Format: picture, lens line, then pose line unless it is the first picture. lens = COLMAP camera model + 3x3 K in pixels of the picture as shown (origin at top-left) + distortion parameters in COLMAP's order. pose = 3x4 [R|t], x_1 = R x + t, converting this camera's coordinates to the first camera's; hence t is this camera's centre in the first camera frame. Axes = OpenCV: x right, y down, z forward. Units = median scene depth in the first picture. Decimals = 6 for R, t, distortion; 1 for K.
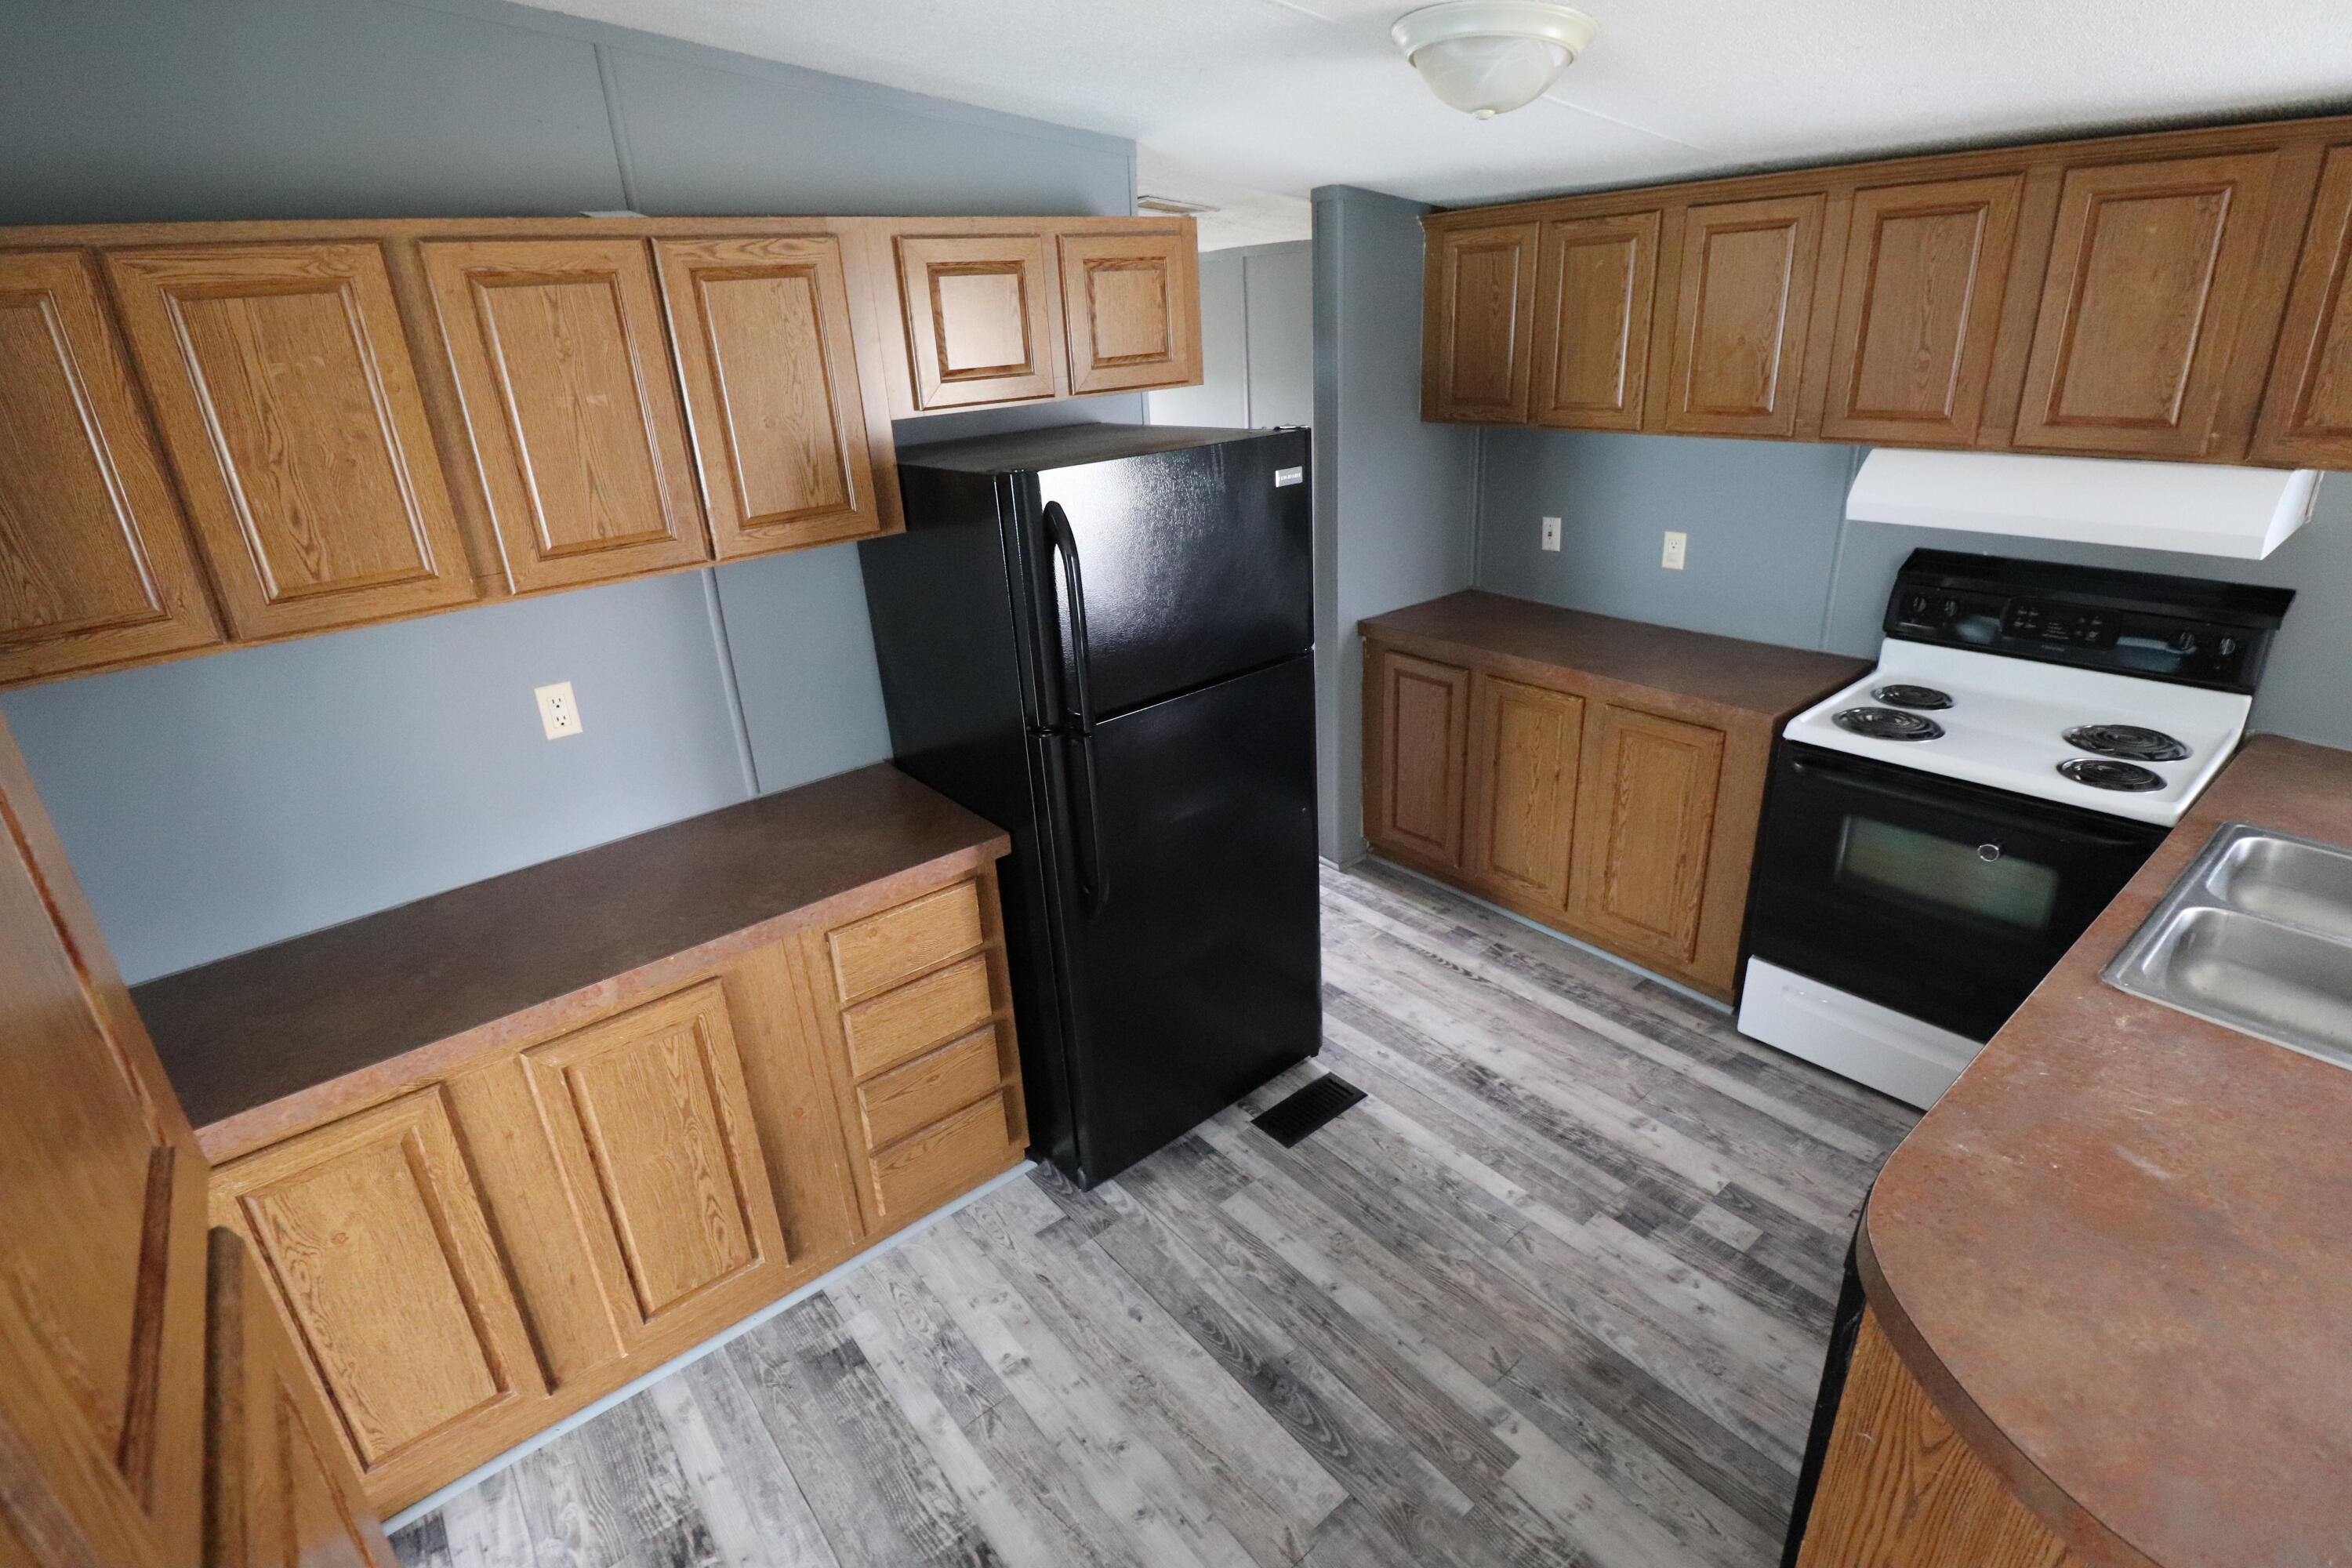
lens RADIAL K [[1106.4, 0, 1138.8], [0, 1106.4, 748.4], [0, 0, 1]] dist [-0.019446, -0.000494]
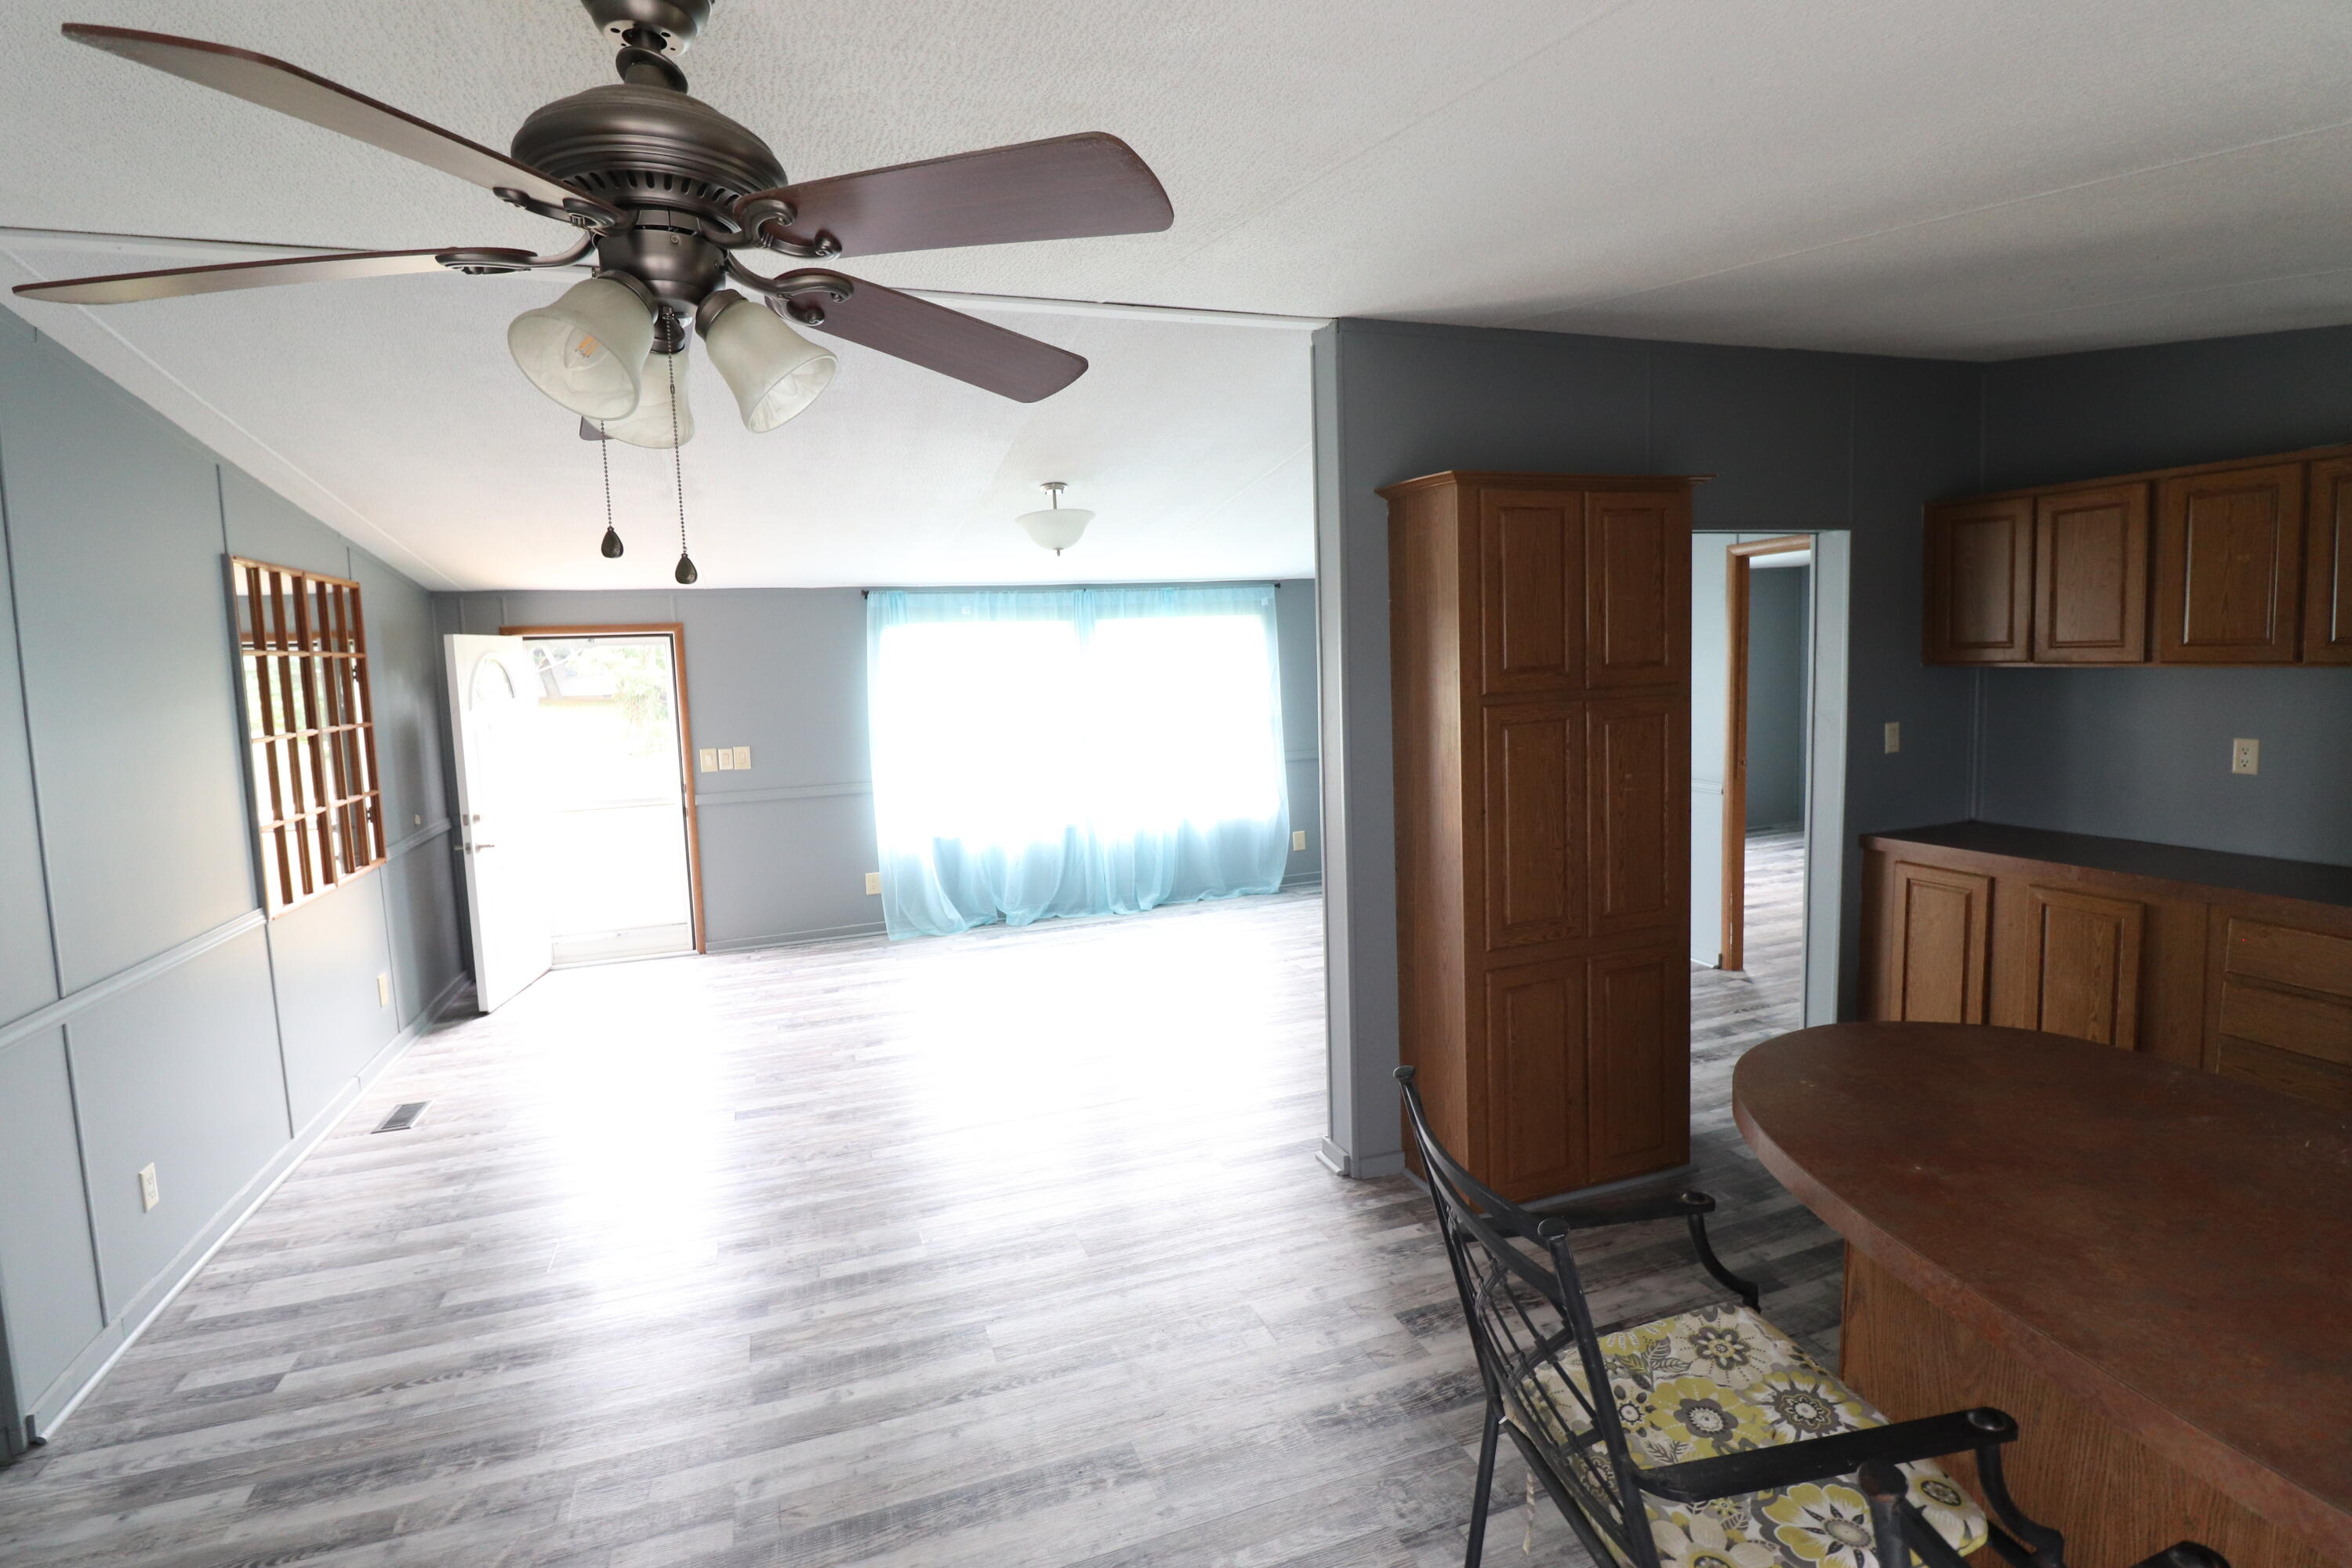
lens RADIAL K [[1106.4, 0, 1174.6], [0, 1106.4, 767.7], [0, 0, 1]] dist [-0.019446, -0.000494]
pose [[-0.309755, 0.178129, -0.933982, 1.660528], [-0.280858, 0.921321, 0.268861, -0.007691], [0.908389, 0.345597, -0.235354, 0.012645]]
